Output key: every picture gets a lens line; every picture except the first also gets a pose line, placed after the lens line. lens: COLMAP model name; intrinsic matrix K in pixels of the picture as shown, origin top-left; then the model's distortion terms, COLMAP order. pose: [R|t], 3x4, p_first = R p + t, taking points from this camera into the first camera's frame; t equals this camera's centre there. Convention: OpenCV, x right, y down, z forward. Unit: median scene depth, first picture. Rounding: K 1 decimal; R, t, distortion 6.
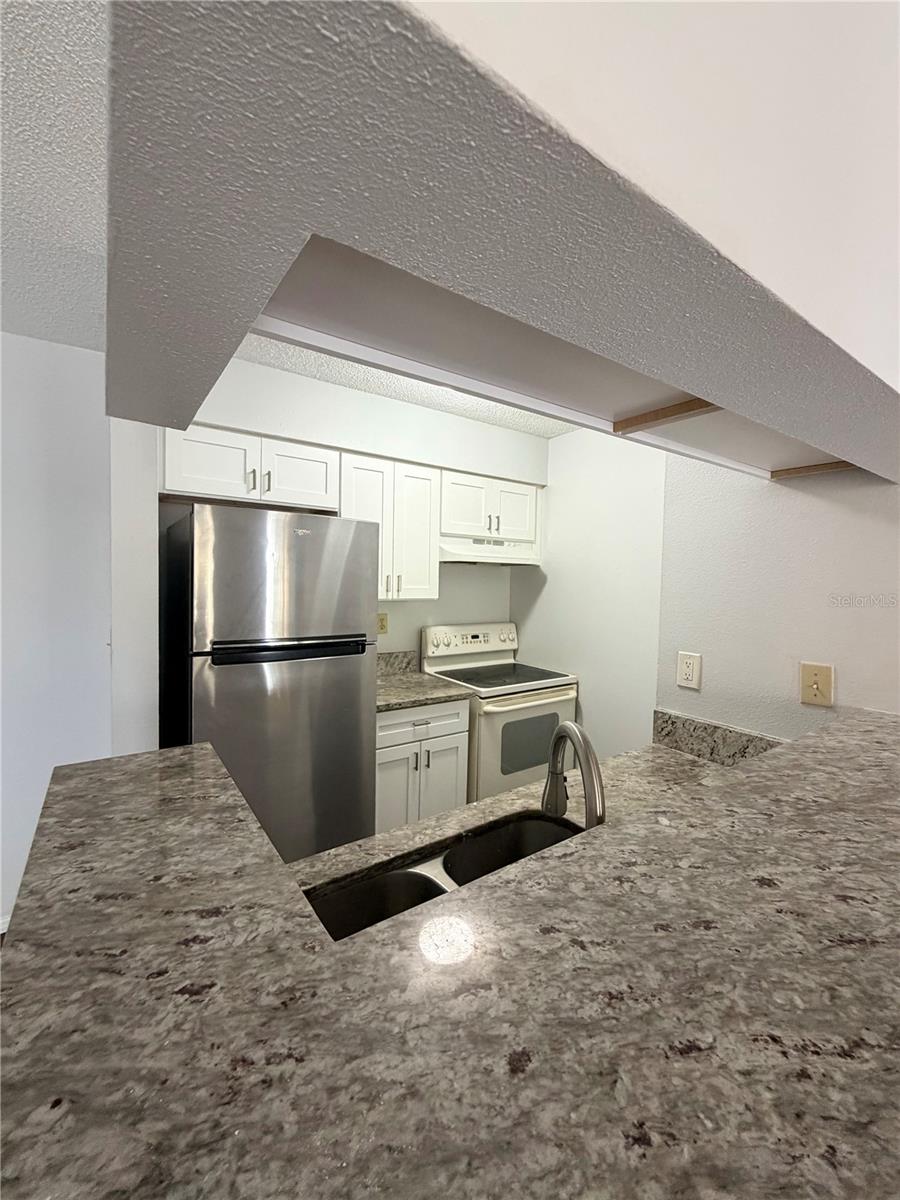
lens RADIAL K [[482.9, 0, 450.0], [0, 482.9, 600.0], [0, 0, 1]] dist [-0.000678, 0.000262]
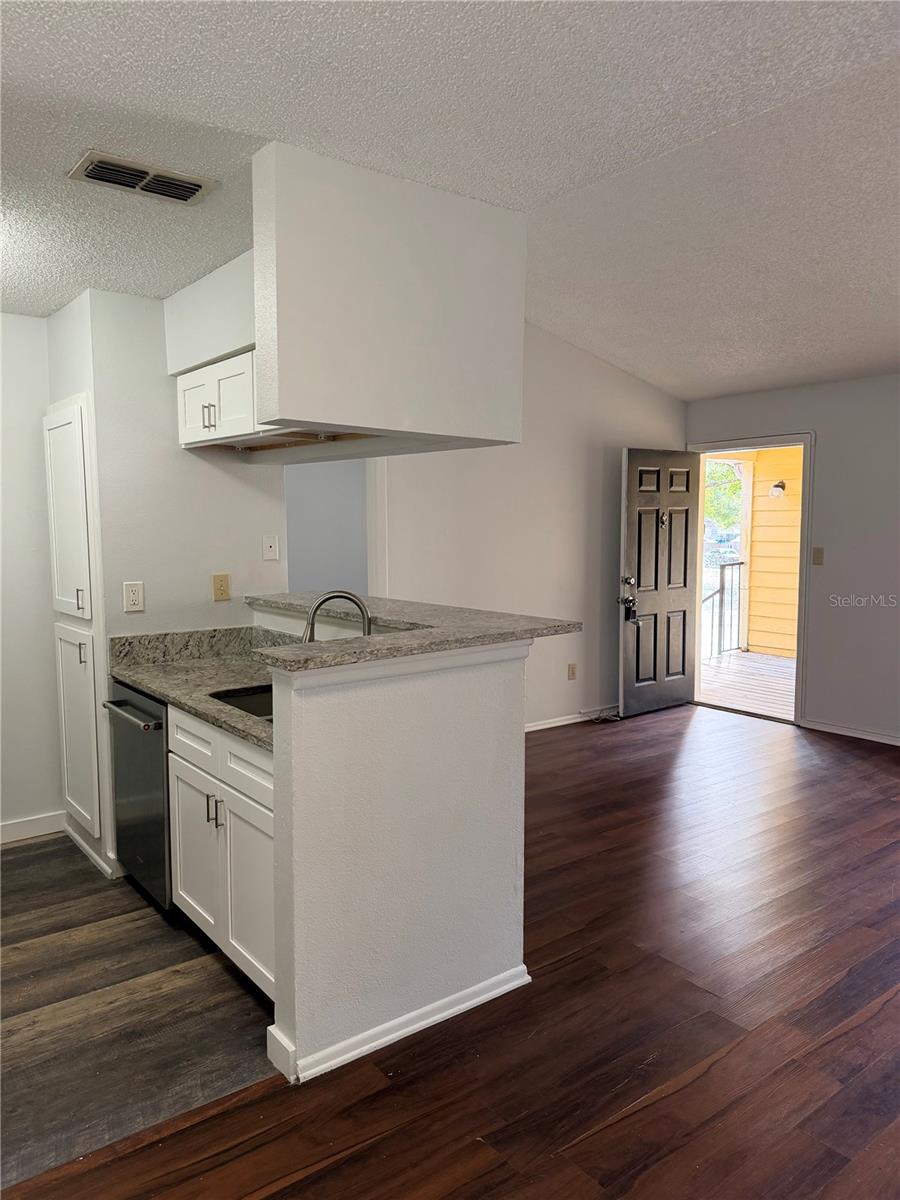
lens RADIAL K [[848.8, 0, 450.0], [0, 848.8, 600.0], [0, 0, 1]] dist [0.069090, -0.001791]
pose [[-0.047016, -0.110128, 0.992805, -1.585123], [0.051018, 0.992342, 0.112493, -0.042194], [-0.997590, 0.055940, -0.041038, 0.302491]]
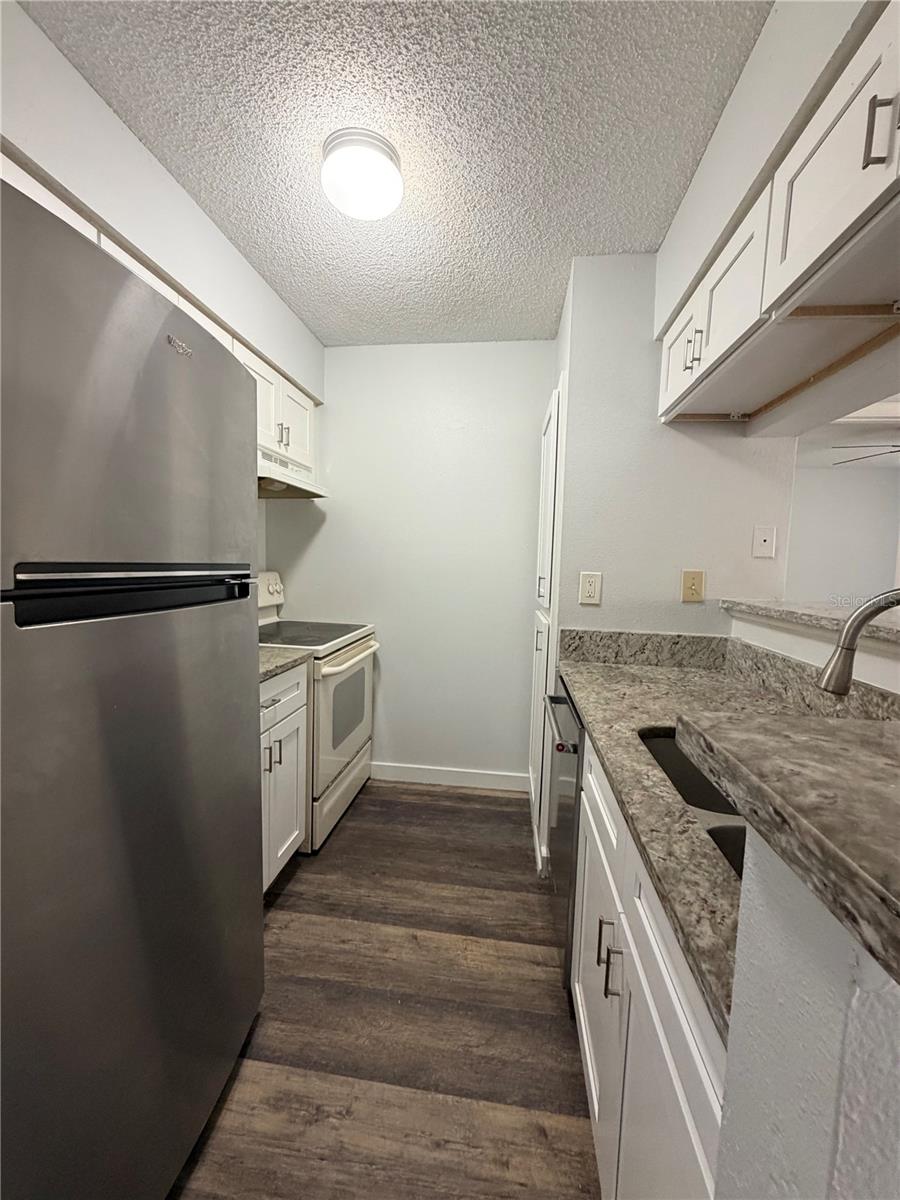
lens RADIAL K [[482.9, 0, 450.0], [0, 482.9, 600.0], [0, 0, 1]] dist [-0.000678, 0.000262]
pose [[0.667416, -0.058709, 0.742367, -0.526933], [0.016001, 0.997788, 0.064523, 0.092624], [-0.744513, -0.031185, 0.666879, 0.485842]]
